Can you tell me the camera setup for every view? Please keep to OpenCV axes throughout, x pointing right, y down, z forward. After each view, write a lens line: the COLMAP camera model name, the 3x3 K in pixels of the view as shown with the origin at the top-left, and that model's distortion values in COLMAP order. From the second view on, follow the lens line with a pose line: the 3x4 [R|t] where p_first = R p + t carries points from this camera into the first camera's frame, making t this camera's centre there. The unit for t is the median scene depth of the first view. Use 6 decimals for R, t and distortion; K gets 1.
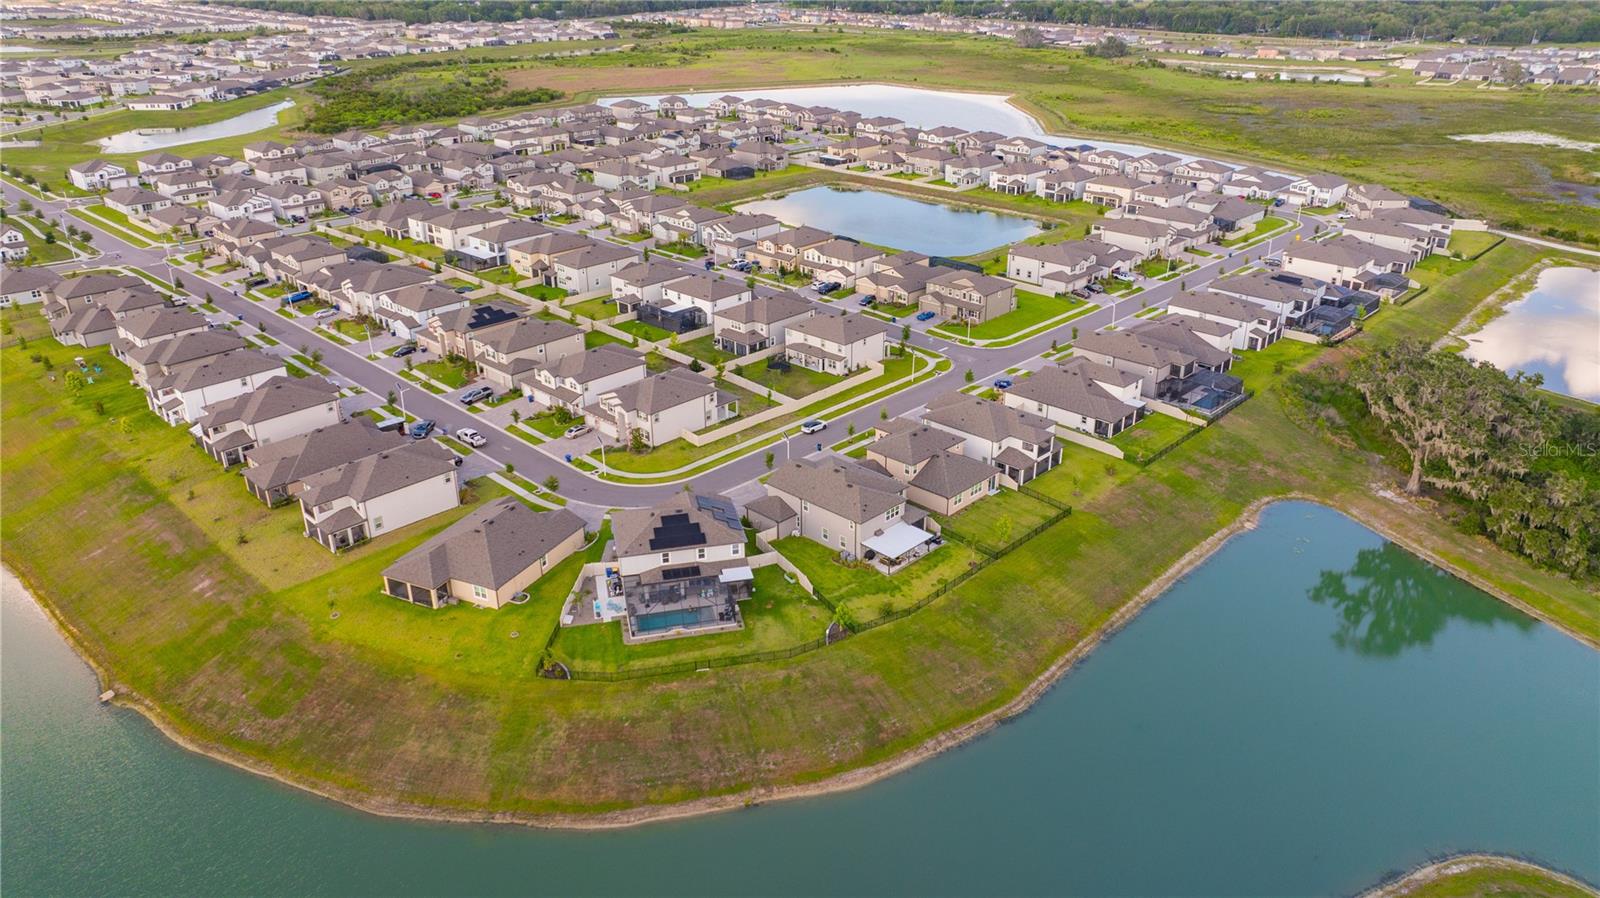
lens RADIAL K [[1124.3, 0, 805.5], [0, 1124.3, 444.7], [0, 0, 1]] dist [-0.024428, 0.012655]
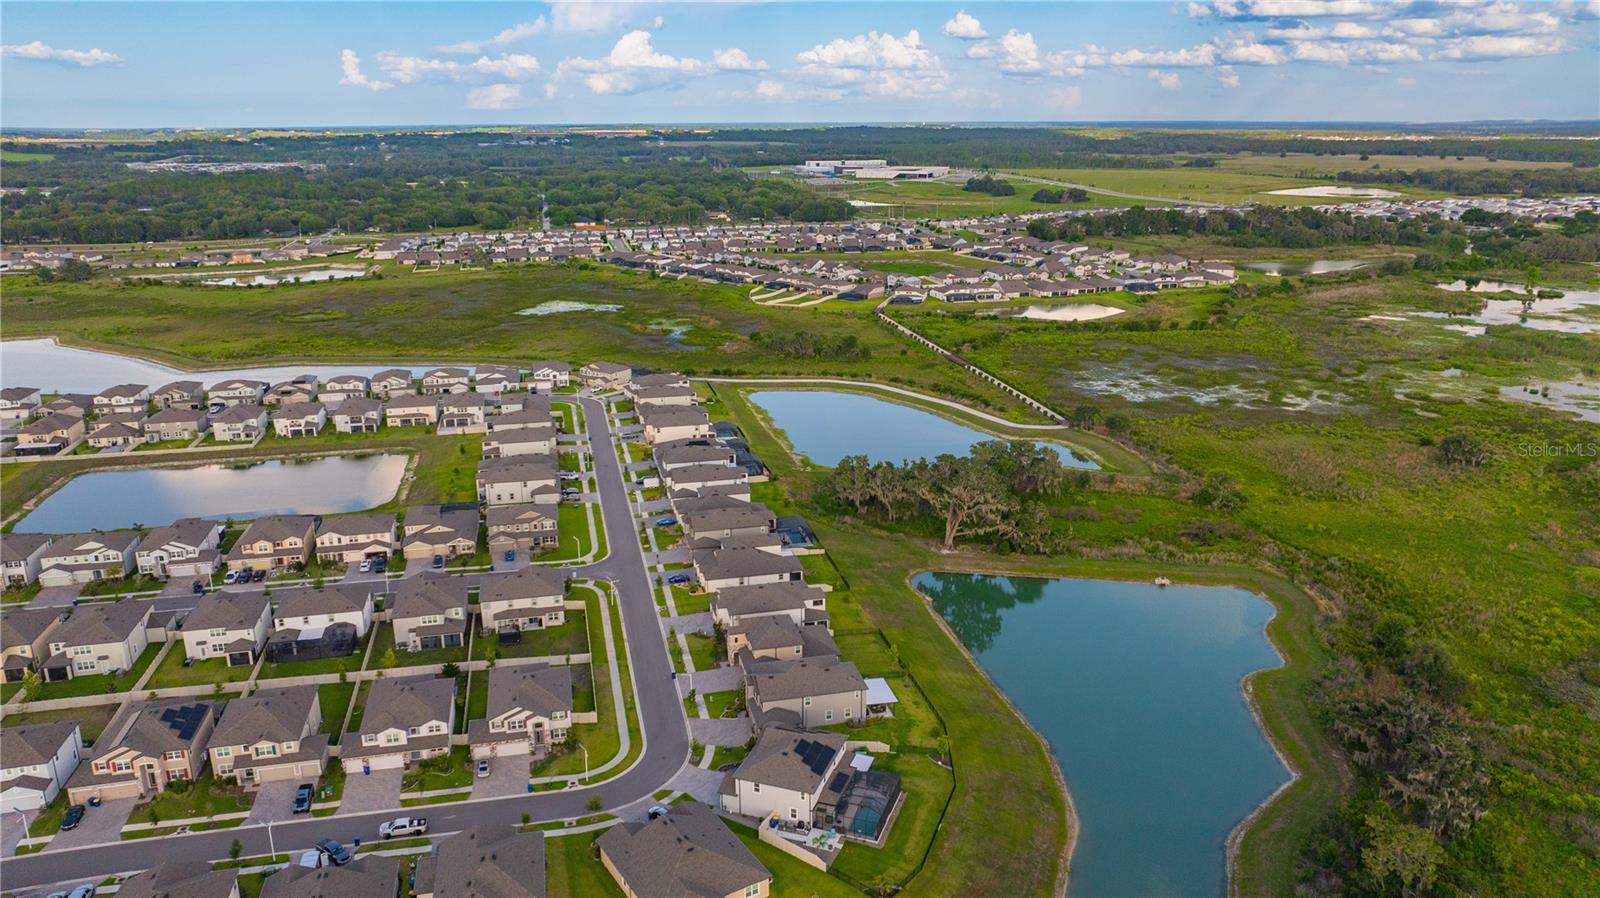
lens RADIAL K [[1122.5, 0, 806.8], [0, 1122.5, 449.6], [0, 0, 1]] dist [-0.028246, 0.028742]
pose [[0.542000, -0.235296, 0.806766, -0.594328], [0.346854, 0.937054, 0.040272, -0.161654], [-0.765459, 0.258002, 0.589497, 0.152347]]
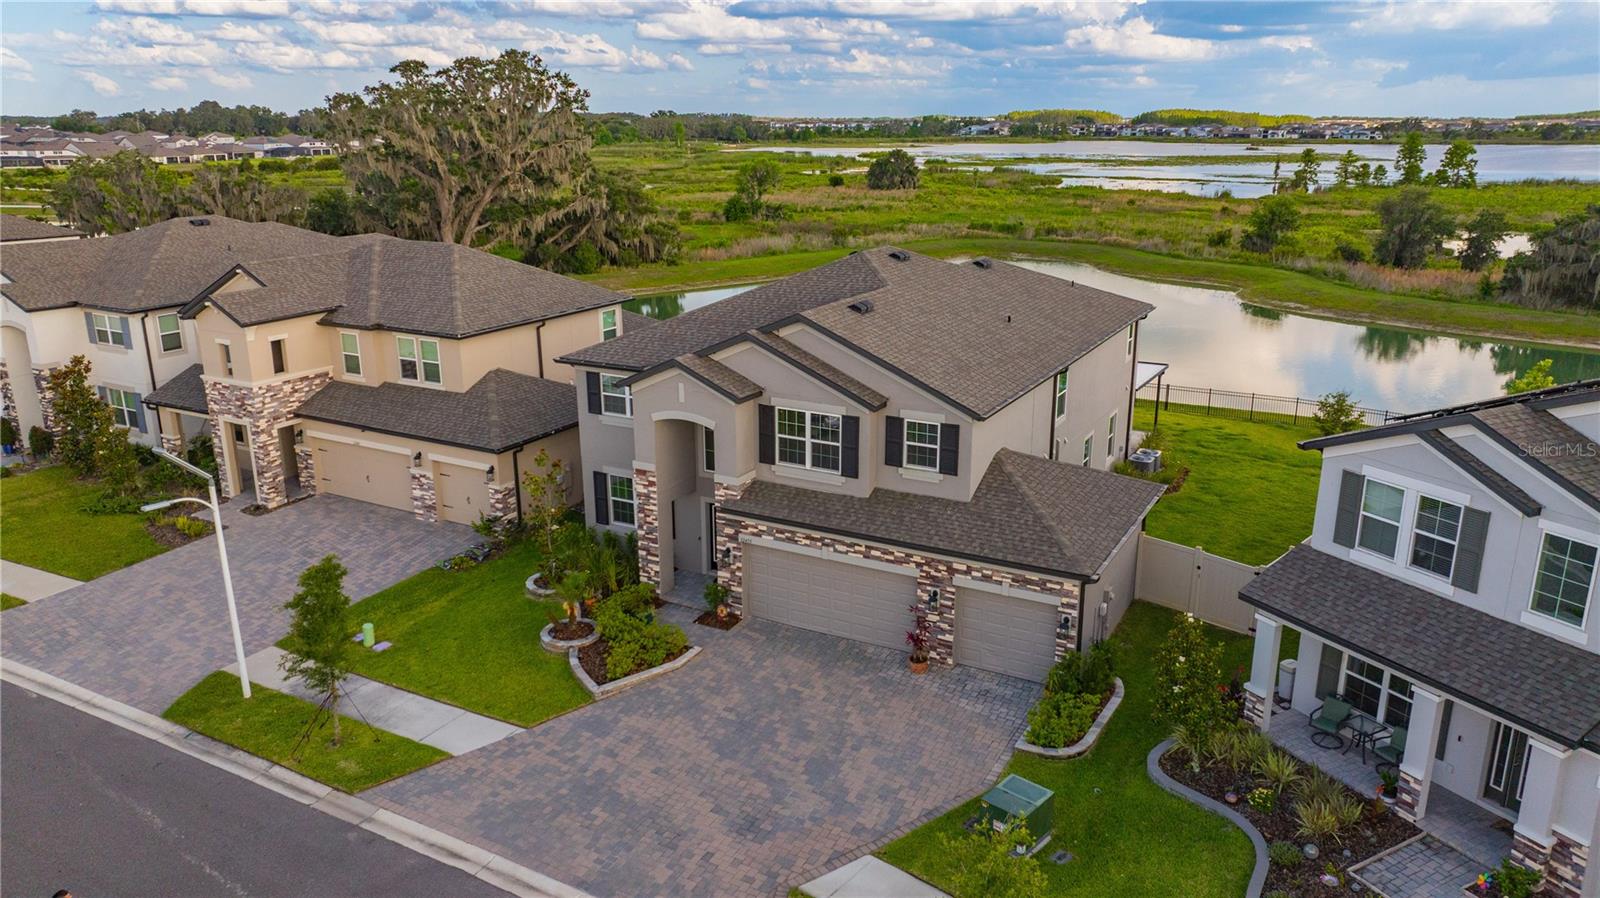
lens RADIAL K [[1124.3, 0, 805.5], [0, 1124.3, 444.7], [0, 0, 1]] dist [-0.024428, 0.012655]
pose [[-0.261181, -0.262645, 0.928871, -0.125052], [0.403415, 0.844509, 0.352223, -0.021246], [-0.876950, 0.466715, -0.114614, 0.709621]]
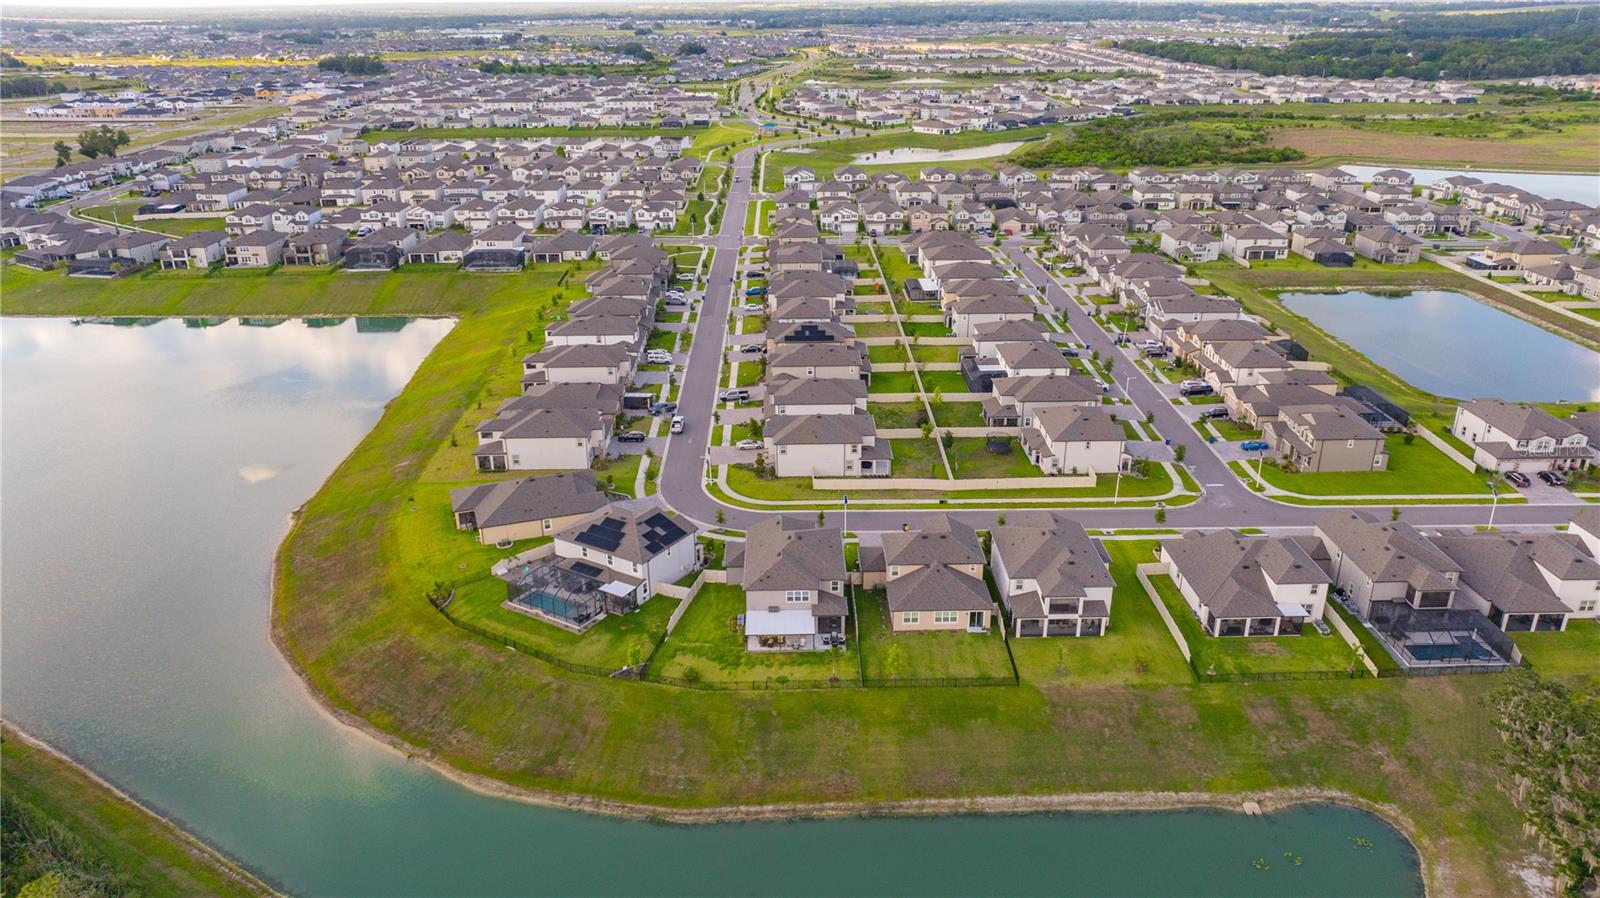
lens RADIAL K [[1124.3, 0, 805.5], [0, 1124.3, 444.7], [0, 0, 1]] dist [-0.024428, 0.012655]
pose [[0.706913, 0.262687, -0.656711, 0.433702], [-0.288158, 0.954889, 0.071774, -0.084127], [0.645941, 0.138499, 0.750719, 0.185259]]
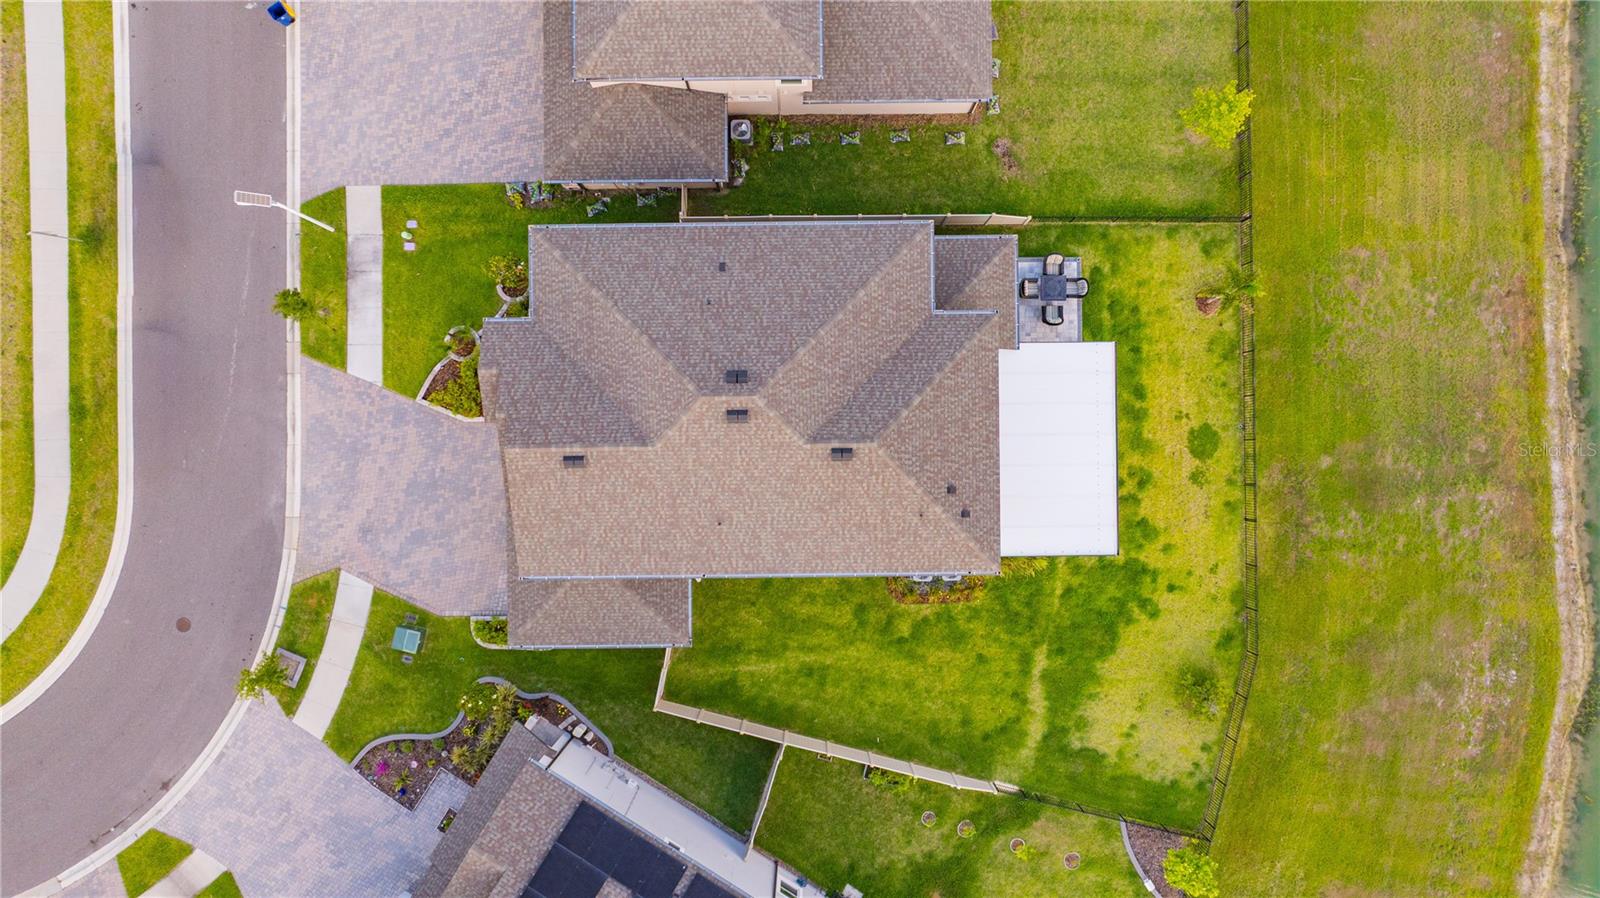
lens RADIAL K [[1122.5, 0, 806.8], [0, 1122.5, 449.6], [0, 0, 1]] dist [-0.028246, 0.028742]
pose [[0.713591, -0.700549, 0.004376, 0.021973], [0.286624, 0.297648, 0.910633, -0.134890], [-0.639246, -0.648565, 0.413193, 0.588956]]
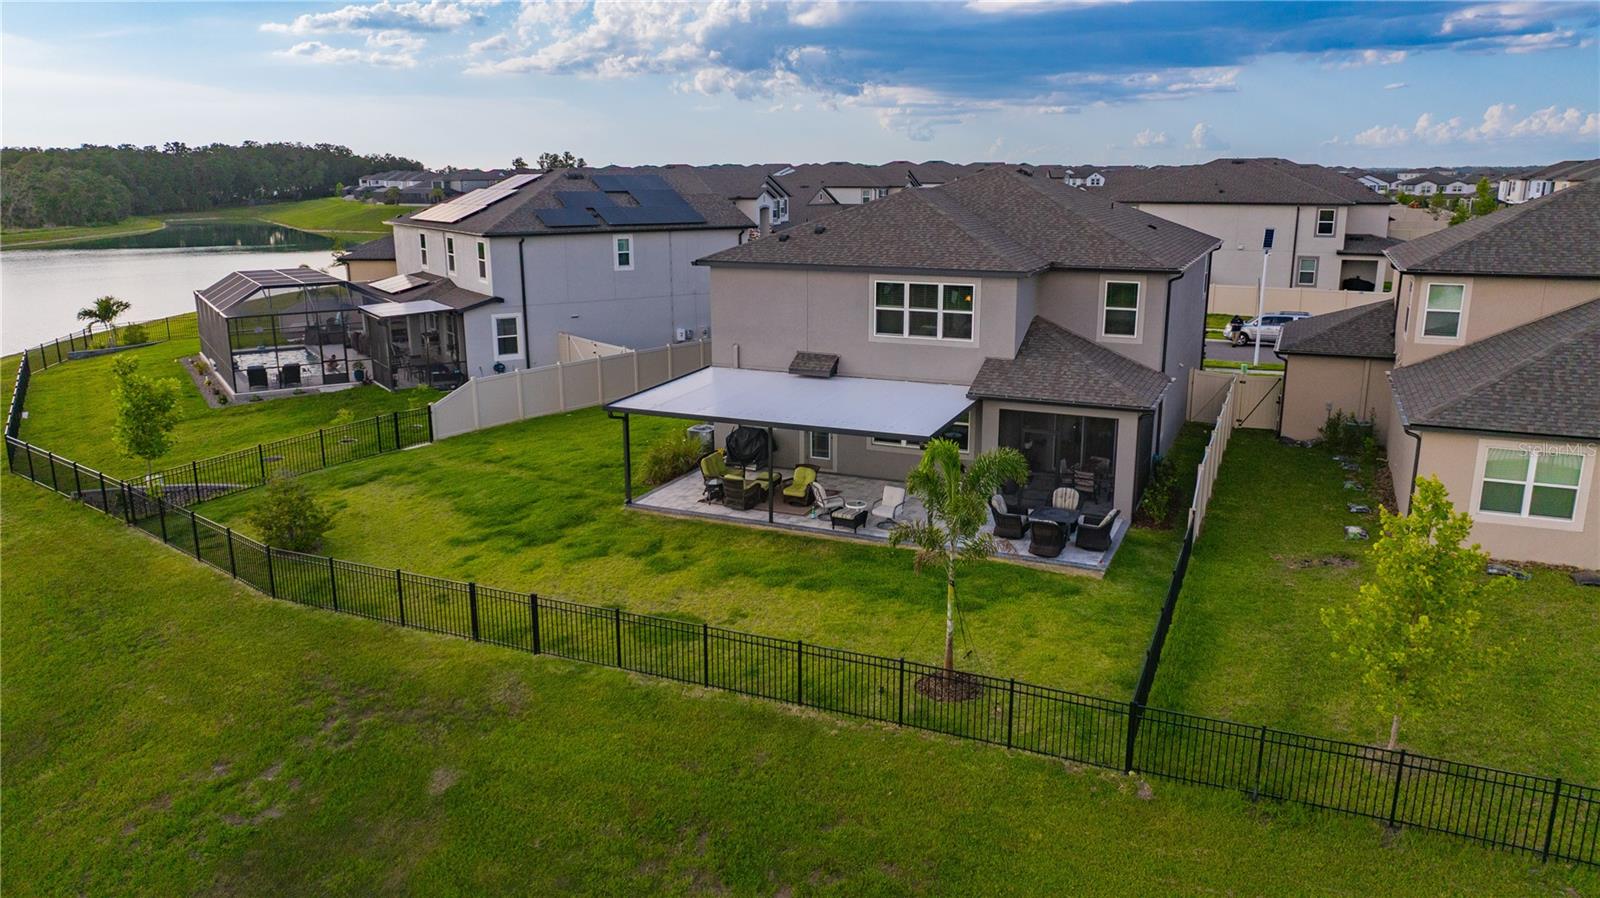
lens RADIAL K [[1124.3, 0, 805.5], [0, 1124.3, 444.7], [0, 0, 1]] dist [-0.024428, 0.012655]
pose [[0.338217, 0.225030, -0.913768, 0.168489], [-0.387124, 0.918297, 0.082858, 0.048600], [0.857756, 0.325717, 0.397698, 0.594669]]
